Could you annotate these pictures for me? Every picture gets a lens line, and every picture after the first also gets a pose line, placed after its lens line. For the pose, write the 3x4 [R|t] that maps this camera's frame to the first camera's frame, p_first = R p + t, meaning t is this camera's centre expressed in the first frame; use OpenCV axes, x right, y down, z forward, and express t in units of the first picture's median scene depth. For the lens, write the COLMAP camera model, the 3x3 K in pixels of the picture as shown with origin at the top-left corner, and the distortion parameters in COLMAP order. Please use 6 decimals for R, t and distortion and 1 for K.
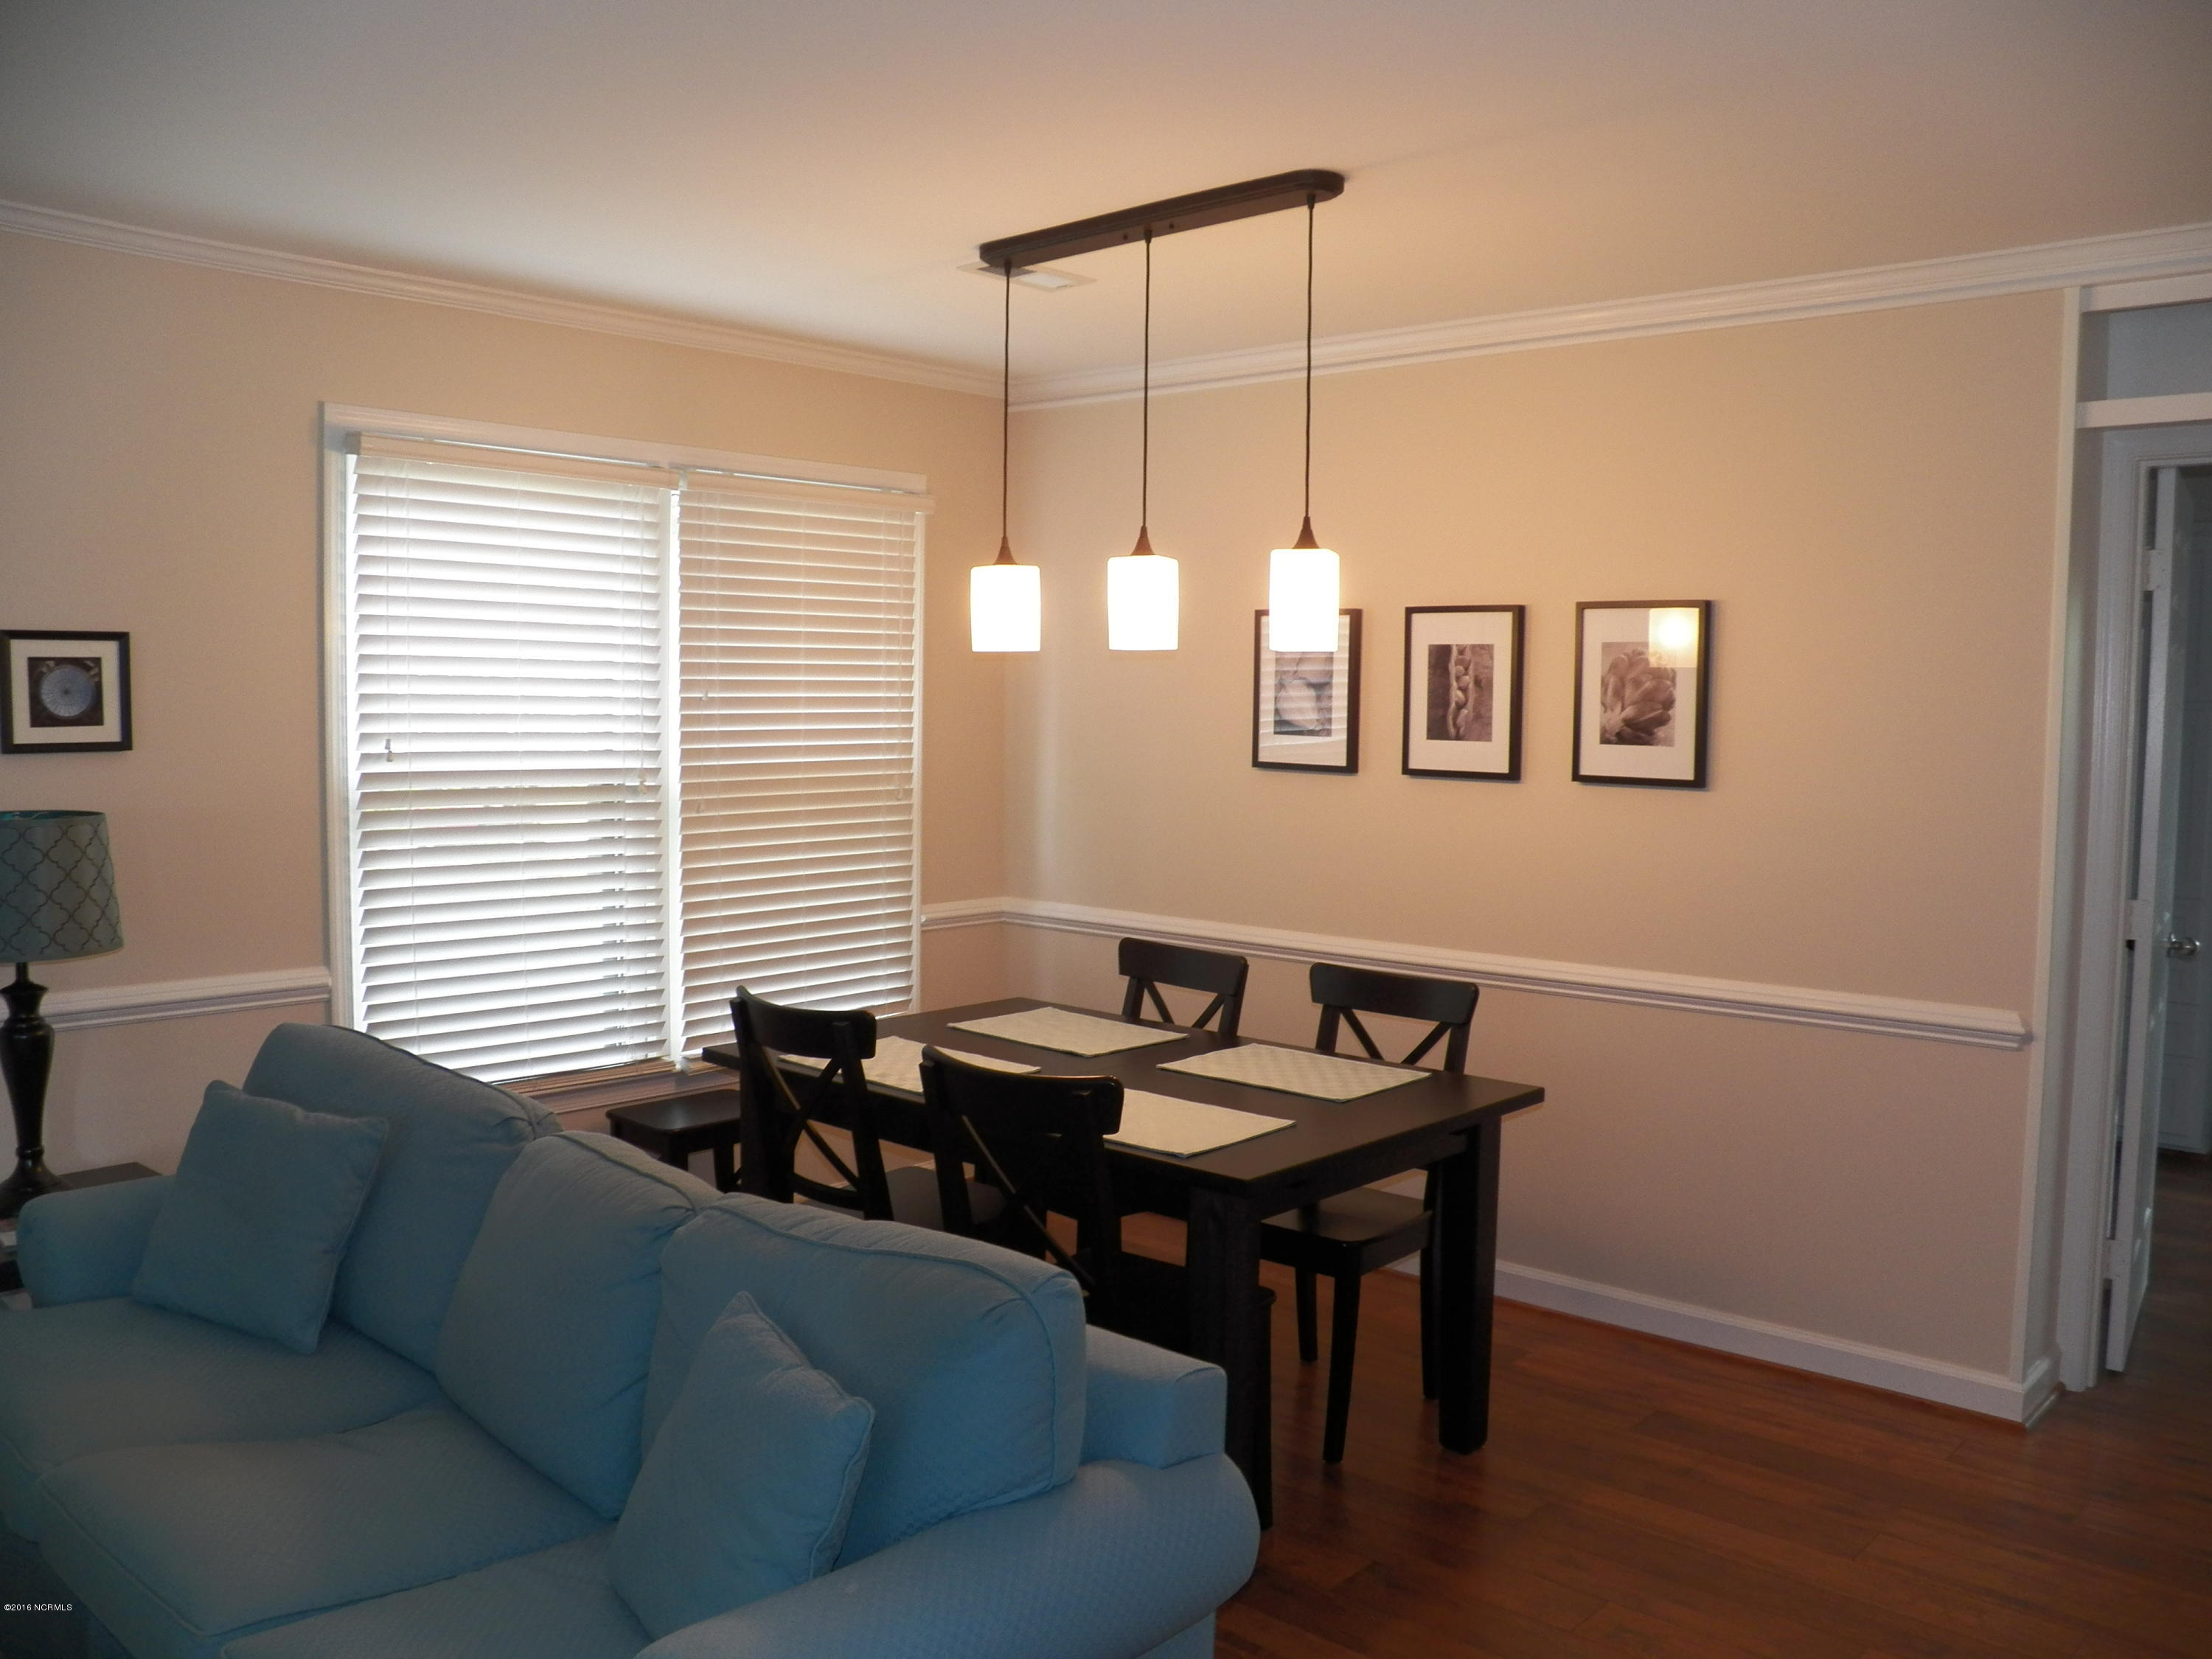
lens RADIAL K [[1803.7, 0, 1121.8], [0, 1803.7, 827.2], [0, 0, 1]] dist [-0.140020, 0.101020]
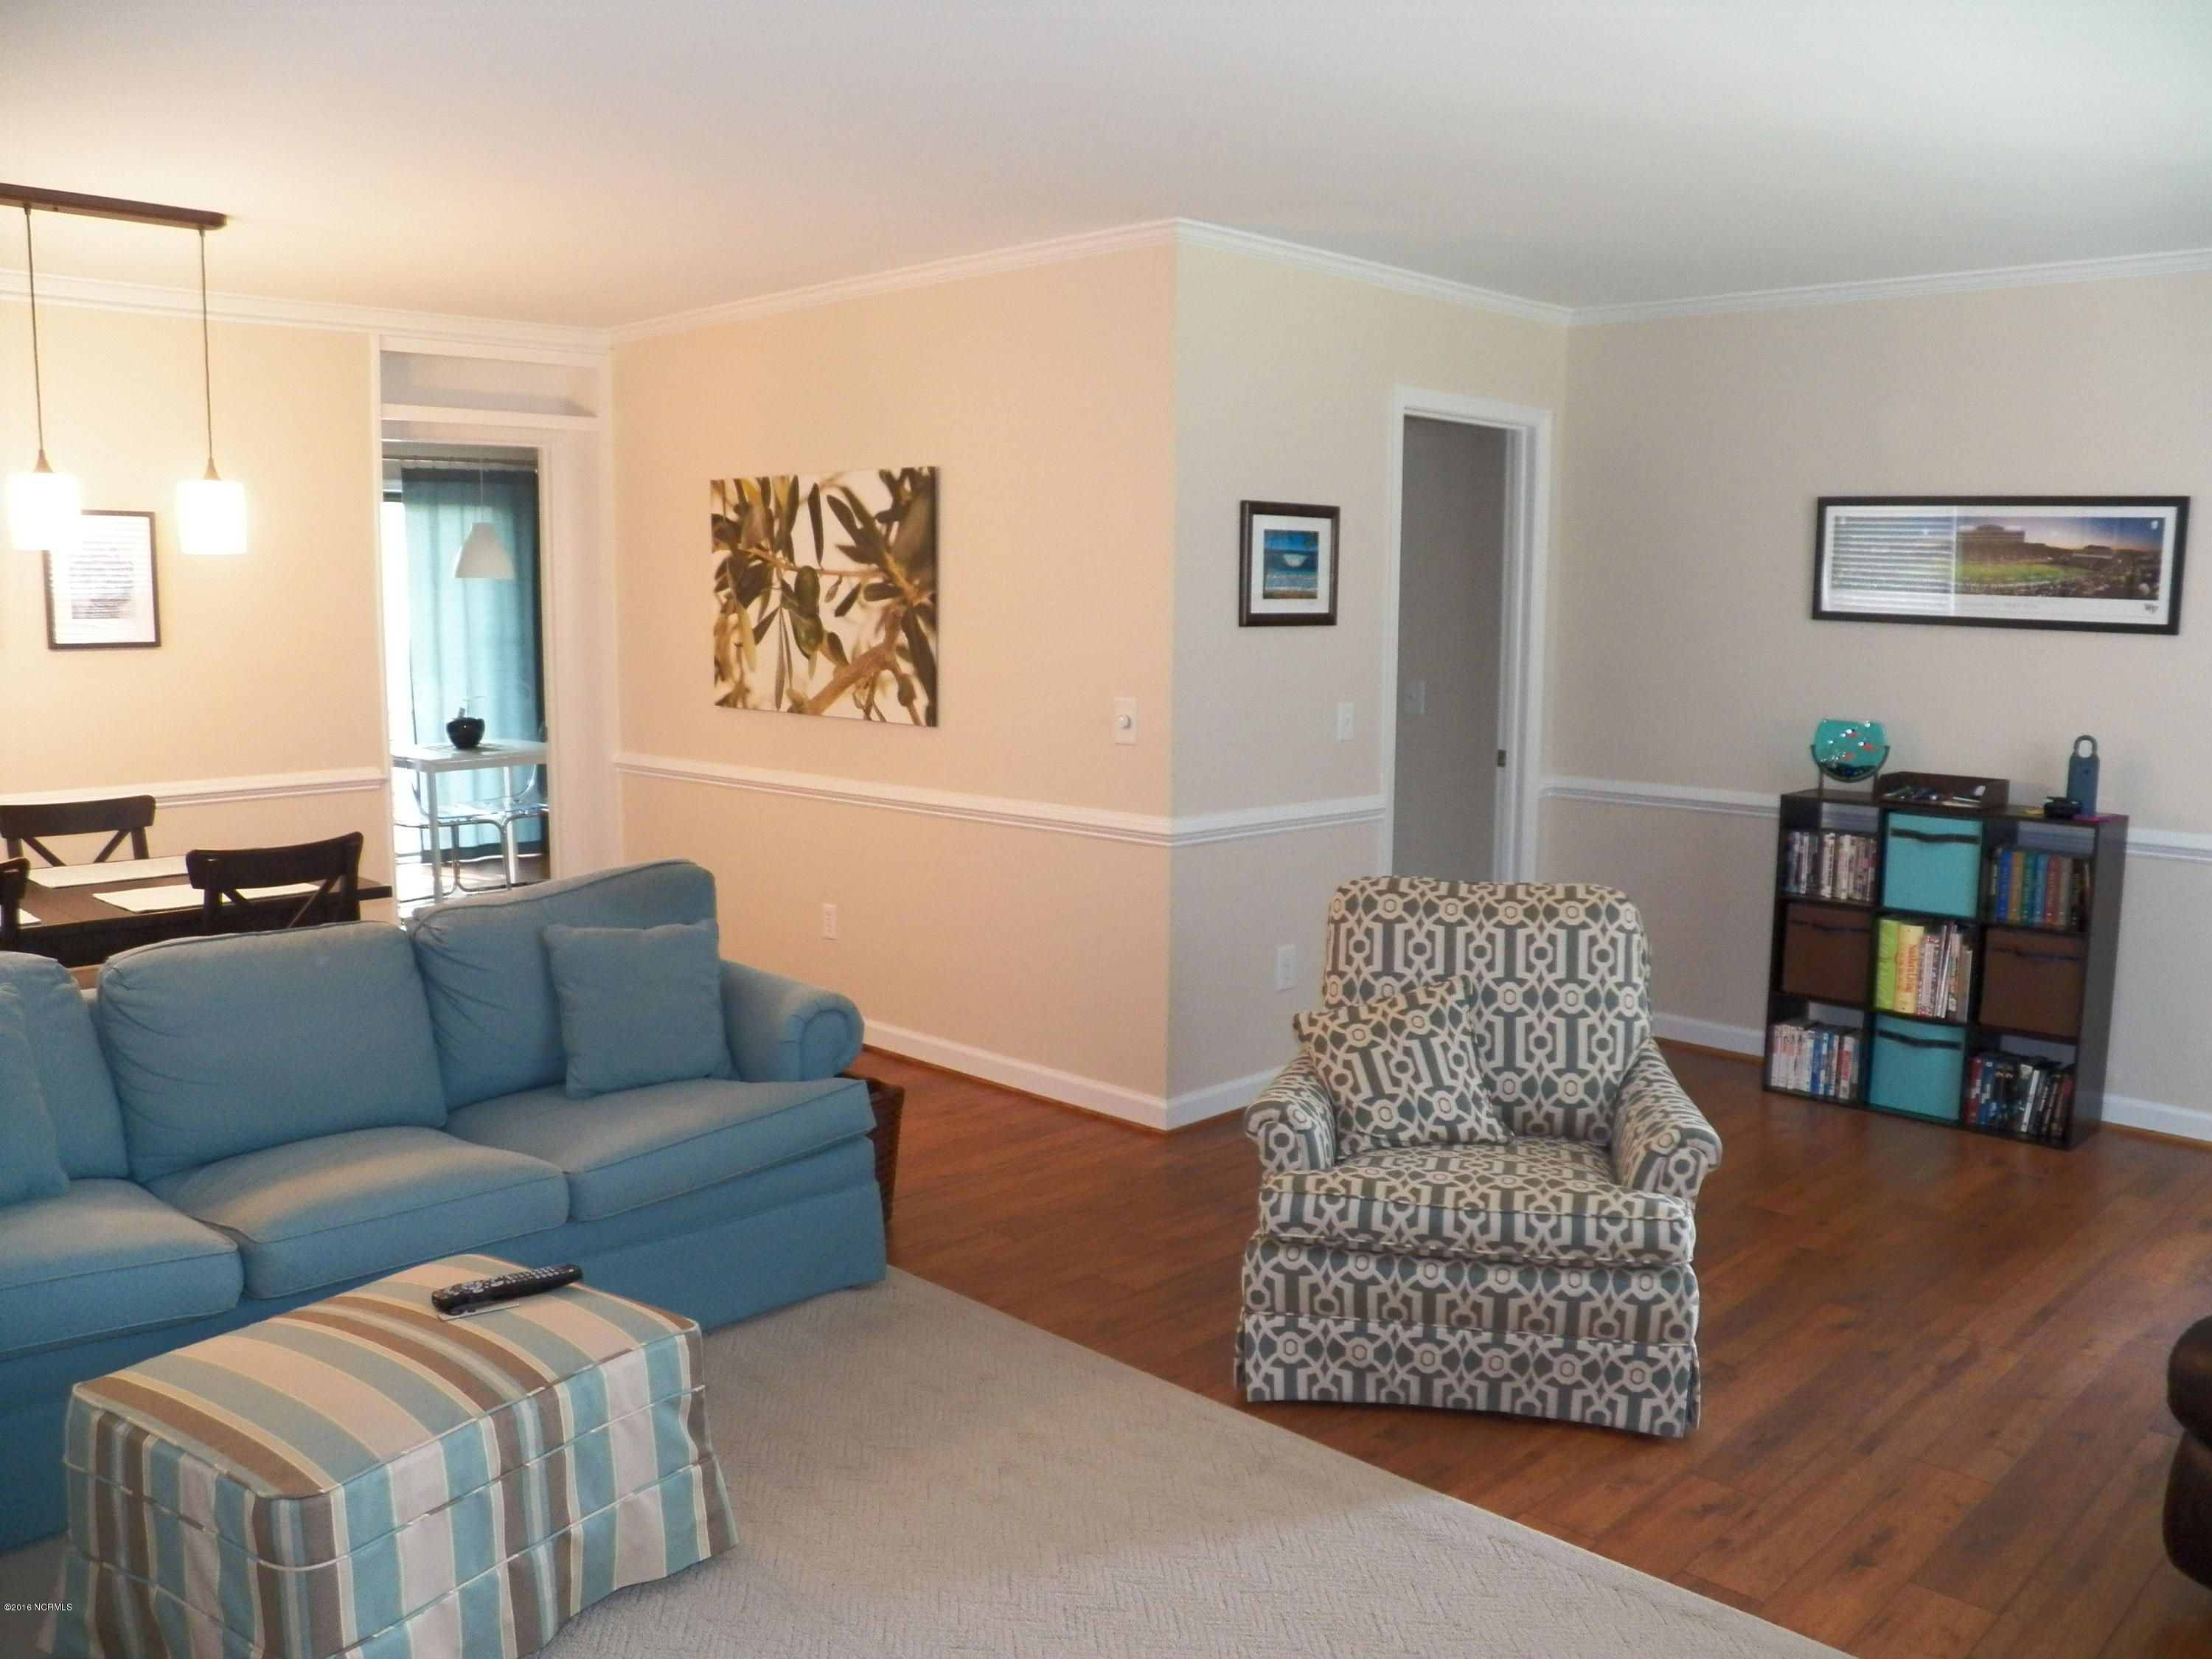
lens RADIAL K [[1803.7, 0, 1124.5], [0, 1803.7, 833.1], [0, 0, 1]] dist [-0.140020, 0.101020]
pose [[0.040769, -0.146567, 0.988360, -1.037898], [0.067186, 0.987346, 0.143645, -0.023326], [-0.996907, 0.060548, 0.050101, 0.184813]]
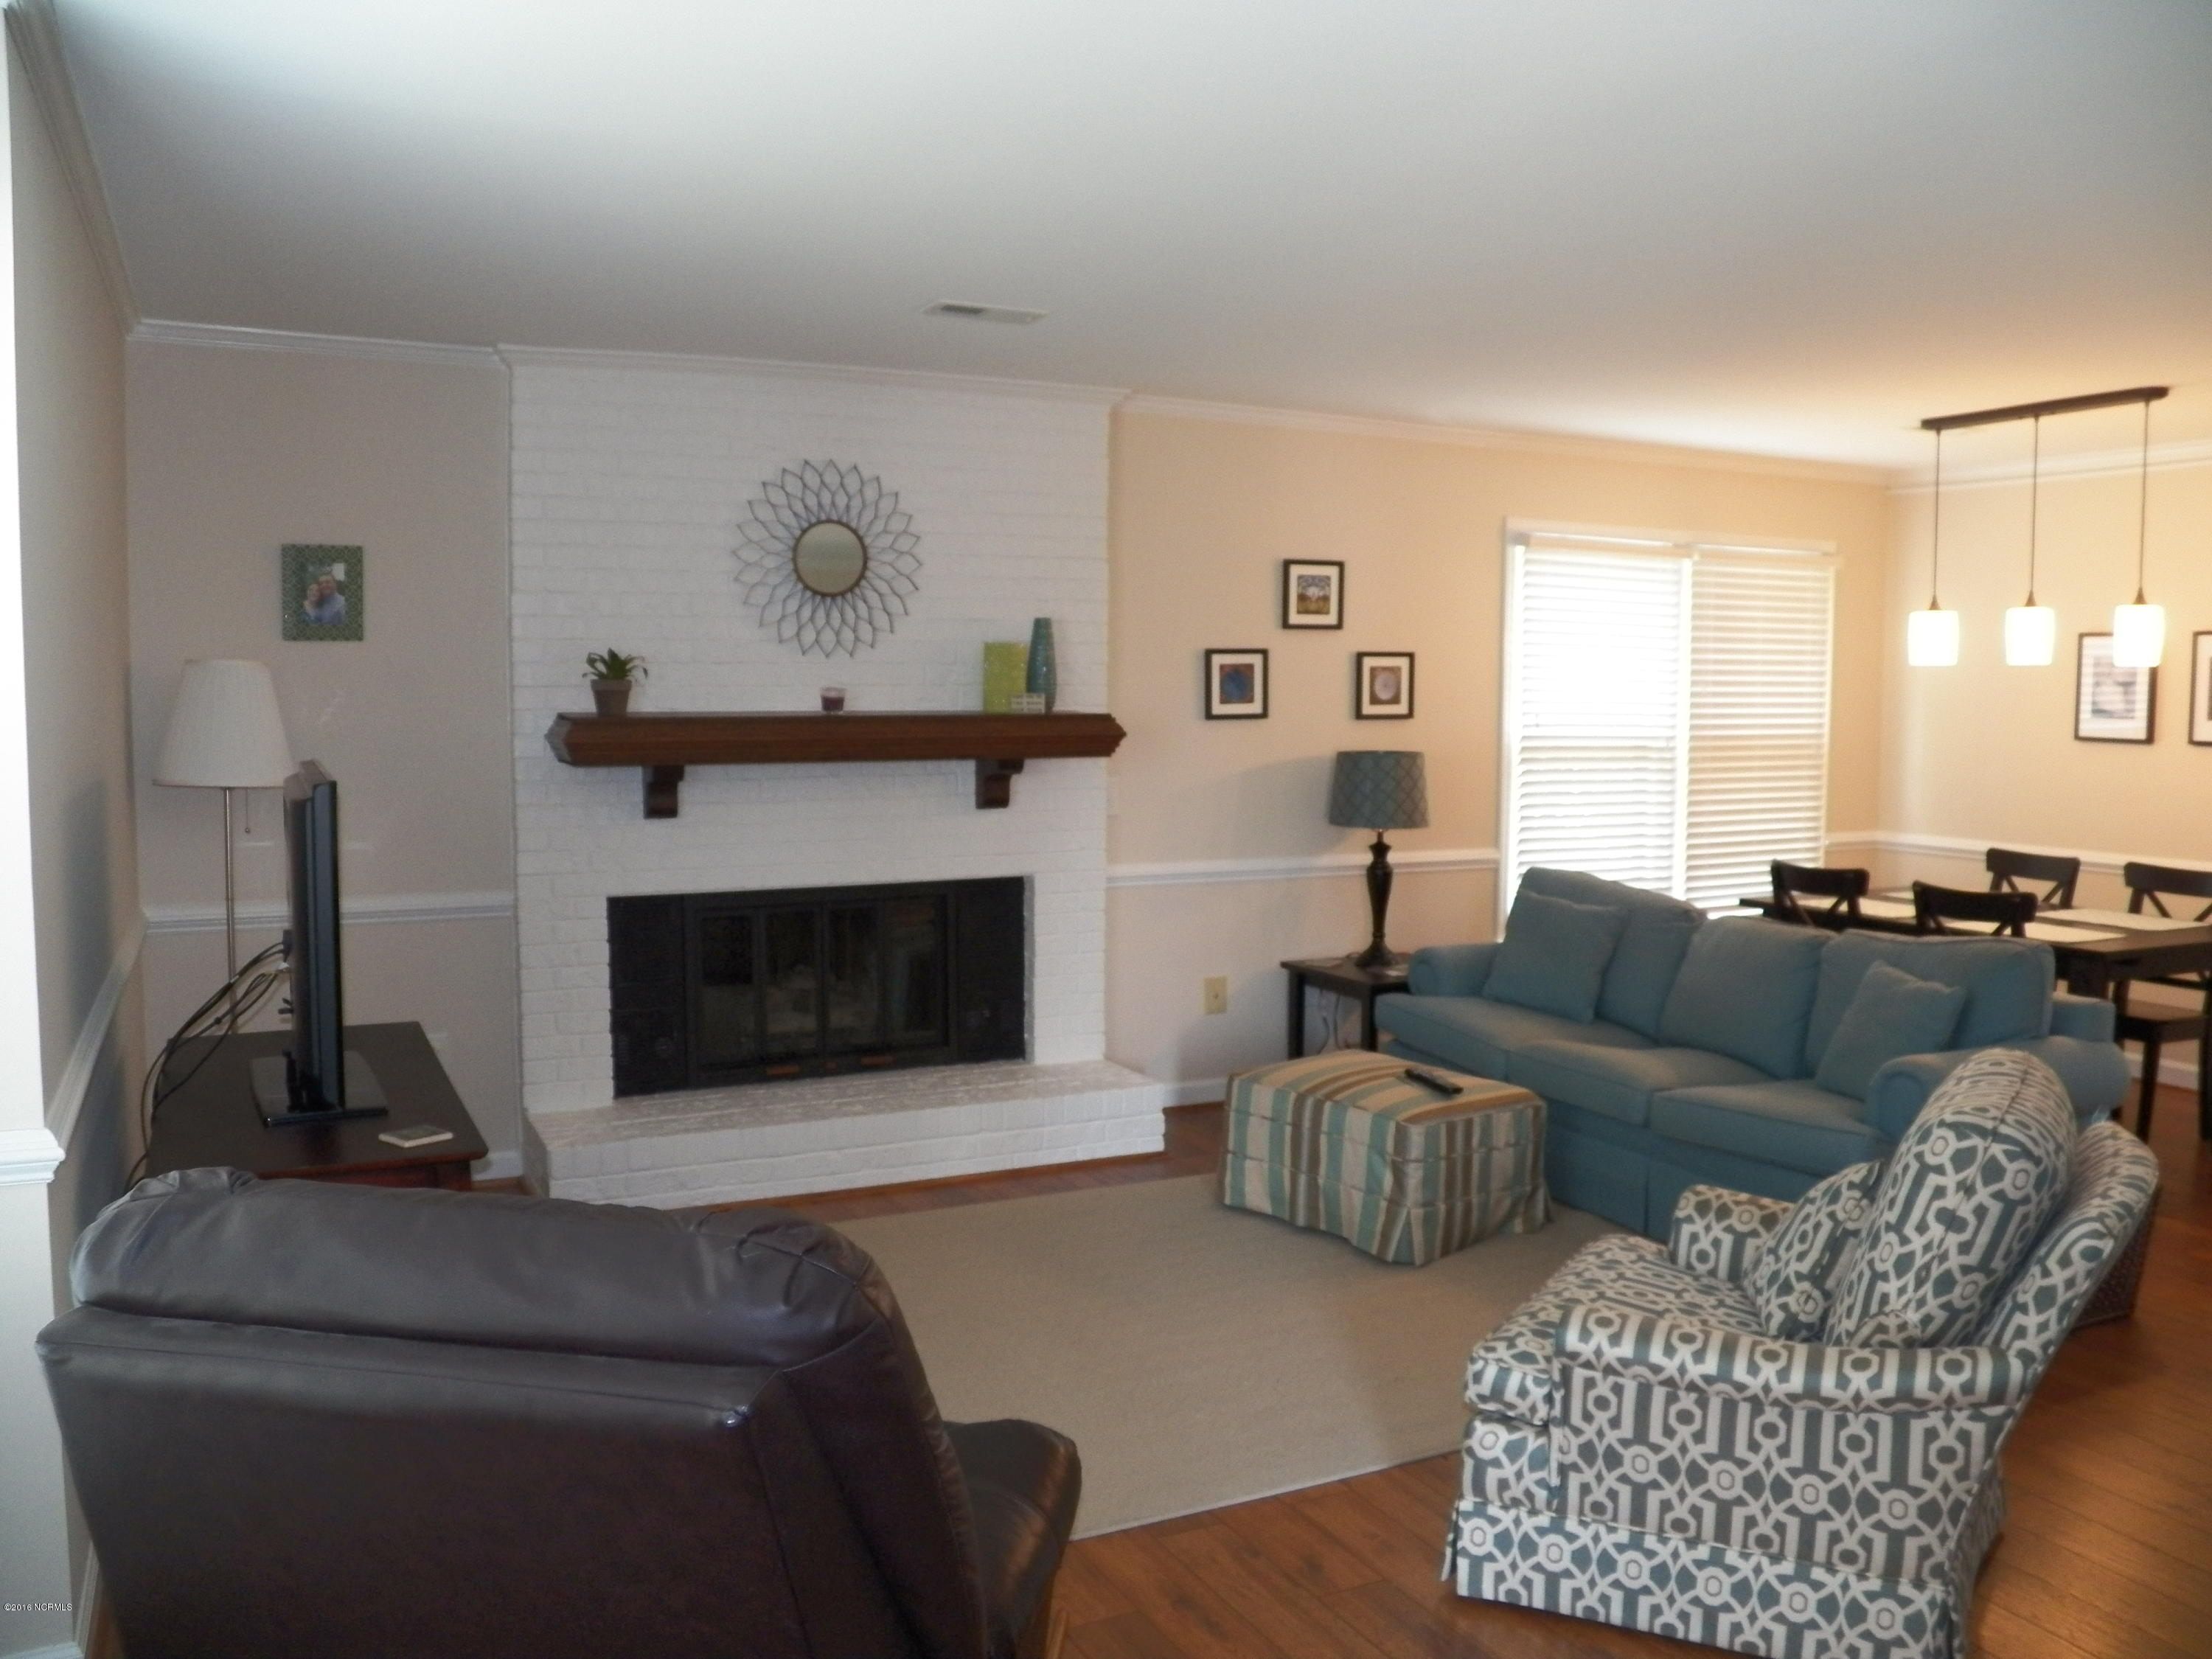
lens RADIAL K [[1803.7, 0, 1132.1], [0, 1803.7, 833.4], [0, 0, 1]] dist [-0.140020, 0.101020]
pose [[0.932489, 0.023665, -0.360423, -0.157952], [-0.021498, 0.999719, 0.010022, 0.055118], [0.360558, -0.001597, 0.932735, -0.740315]]
